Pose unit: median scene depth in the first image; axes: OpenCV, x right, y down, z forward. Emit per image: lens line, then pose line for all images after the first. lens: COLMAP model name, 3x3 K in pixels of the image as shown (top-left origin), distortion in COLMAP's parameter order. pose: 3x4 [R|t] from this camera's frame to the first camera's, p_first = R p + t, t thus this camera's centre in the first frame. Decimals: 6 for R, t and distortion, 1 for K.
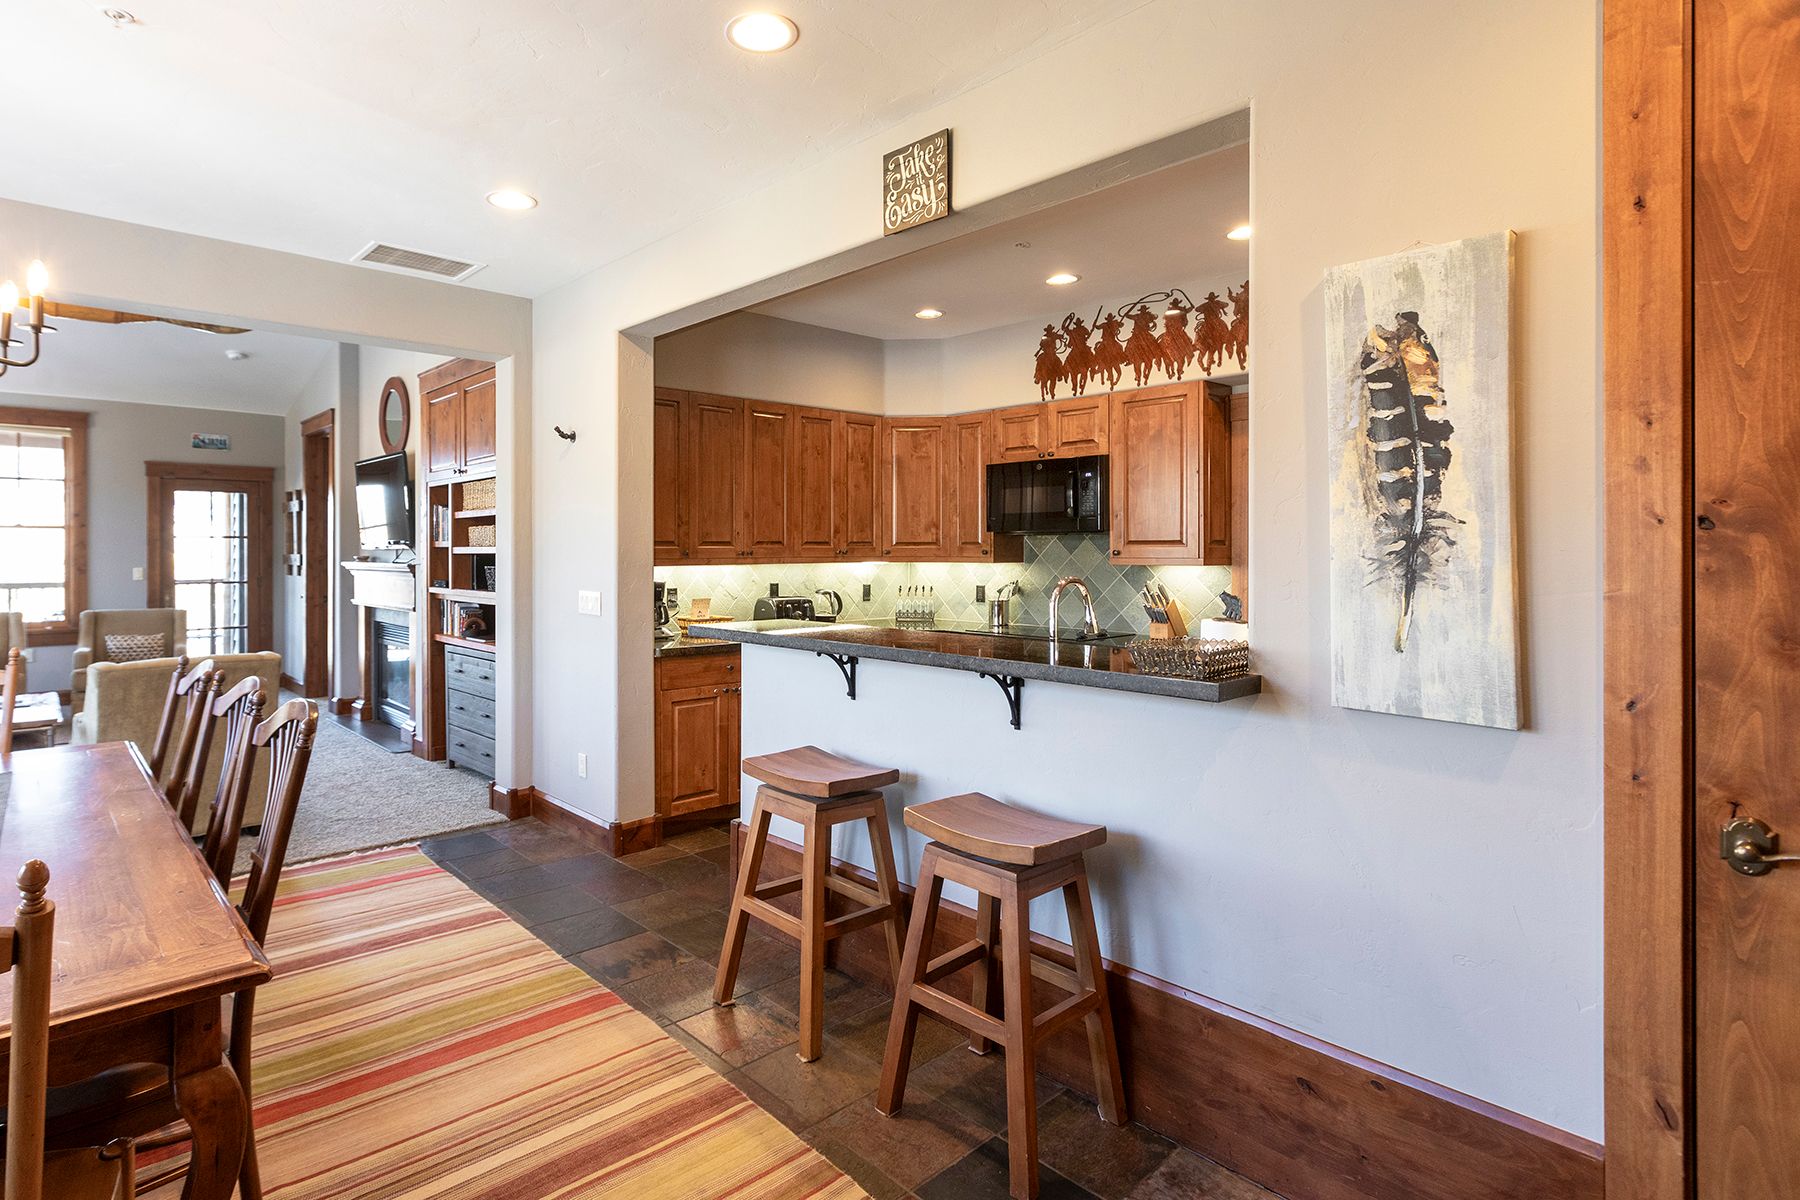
lens RADIAL K [[900.7, 0, 790.7], [0, 900.7, 543.6], [0, 0, 1]] dist [0.001044, 0.001939]
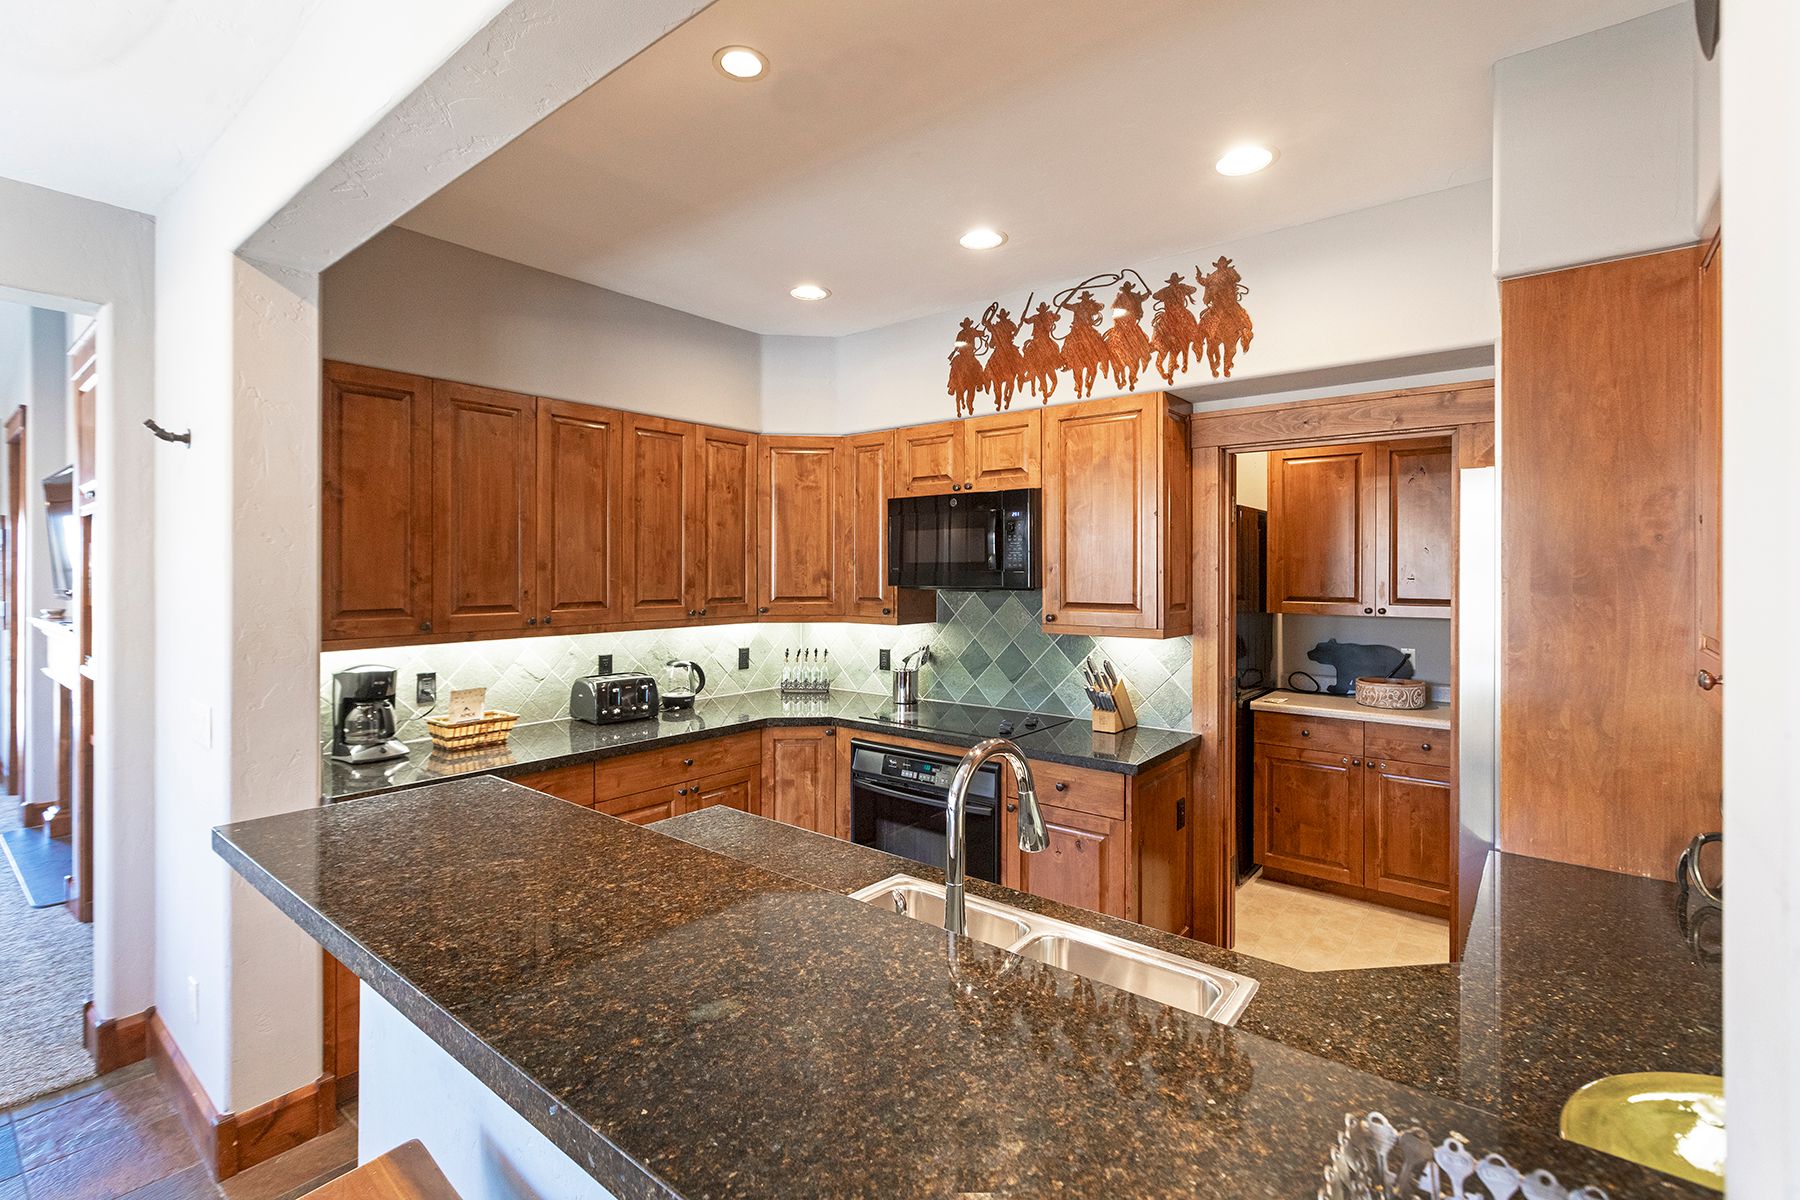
lens RADIAL K [[813.7, 0, 904.2], [0, 813.7, 571.5], [0, 0, 1]] dist [0.000682, 0.000011]
pose [[0.981351, 0.000588, 0.192224, 0.102621], [-0.001085, 0.999996, 0.002479, -0.028646], [-0.192222, -0.002641, 0.981348, 0.331798]]
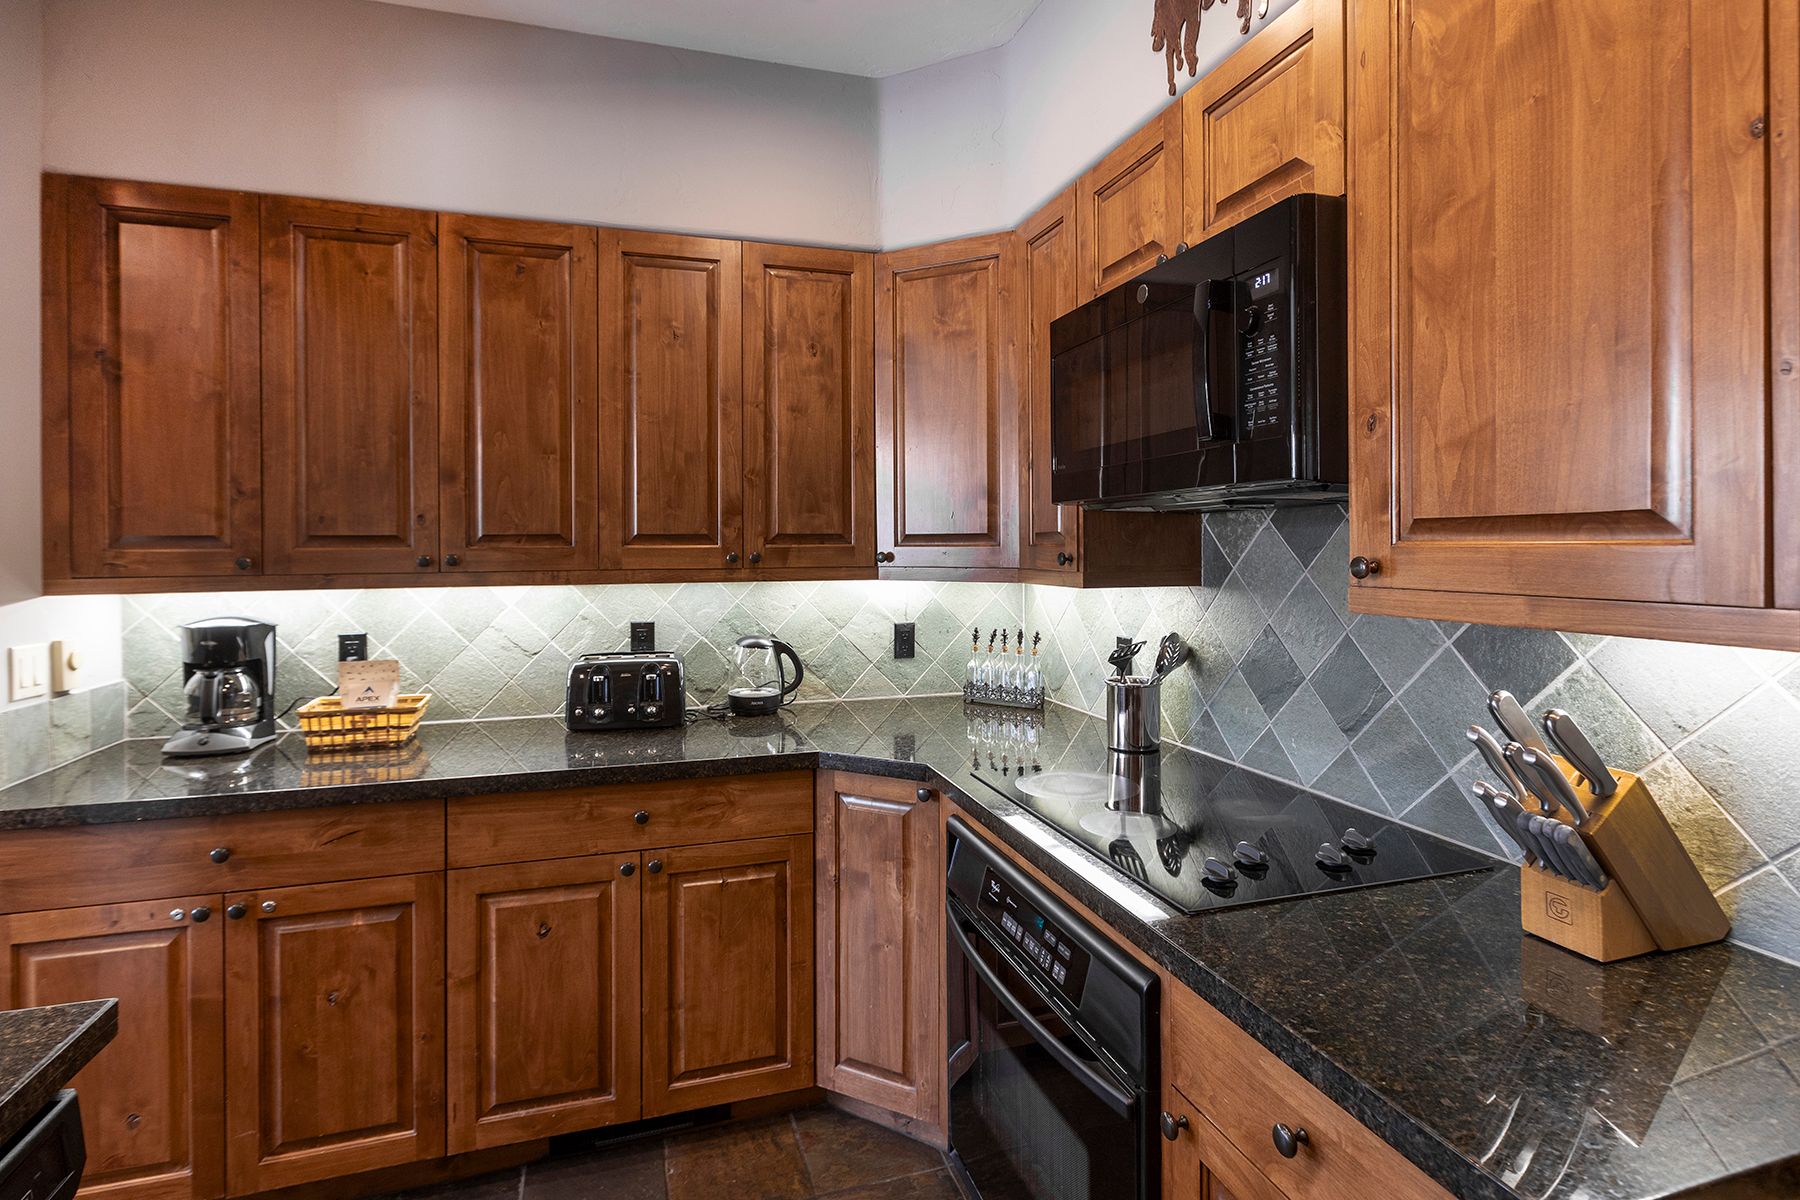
lens RADIAL K [[900.7, 0, 880.8], [0, 900.7, 542.2], [0, 0, 1]] dist [0.001044, 0.001939]
pose [[0.918313, -0.005805, -0.395812, 0.316467], [0.006564, 0.999978, 0.000561, 0.002045], [0.395800, -0.003113, 0.918331, 0.669848]]
